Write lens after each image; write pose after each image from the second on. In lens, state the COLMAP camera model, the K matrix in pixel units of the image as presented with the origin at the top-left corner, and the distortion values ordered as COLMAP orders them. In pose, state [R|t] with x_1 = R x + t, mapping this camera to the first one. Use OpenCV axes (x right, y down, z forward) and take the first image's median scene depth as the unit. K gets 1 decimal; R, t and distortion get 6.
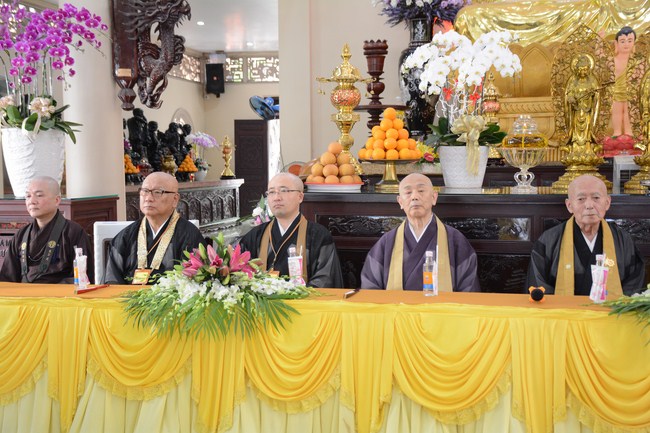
lens RADIAL K [[926.5, 0, 325.0], [0, 926.5, 216.5], [0, 0, 1]] dist [0.189920, 0.030626]
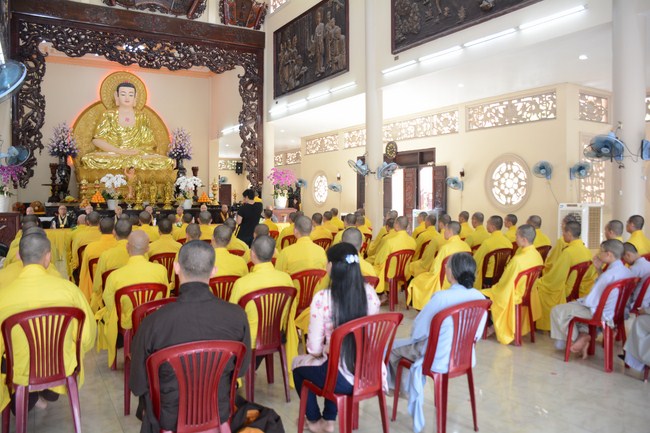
lens RADIAL K [[504.4, 0, 325.0], [0, 504.4, 216.5], [0, 0, 1]] dist [-0.153638, 0.107091]
pose [[0.705552, -0.018608, 0.708413, -0.796336], [0.035049, 0.999348, -0.008657, 0.060650], [-0.707790, 0.030937, 0.705745, -1.355544]]
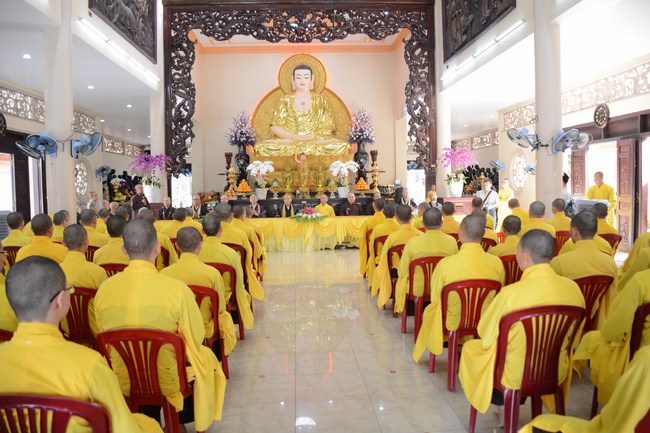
lens RADIAL K [[504.4, 0, 325.0], [0, 504.4, 216.5], [0, 0, 1]] dist [-0.153638, 0.107091]
pose [[0.954588, -0.026411, 0.296758, -0.244152], [0.027122, 0.999631, 0.001719, 0.053062], [-0.296694, 0.006408, 0.954951, -1.198622]]
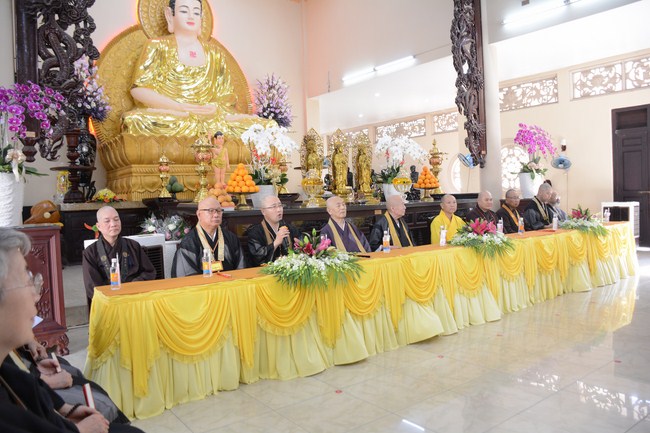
lens RADIAL K [[504.4, 0, 325.0], [0, 504.4, 216.5], [0, 0, 1]] dist [-0.153638, 0.107091]
pose [[0.632923, -0.045364, 0.772884, -0.556205], [0.077144, 0.997009, -0.004655, 0.001182], [-0.770361, 0.062569, 0.634530, 0.270469]]
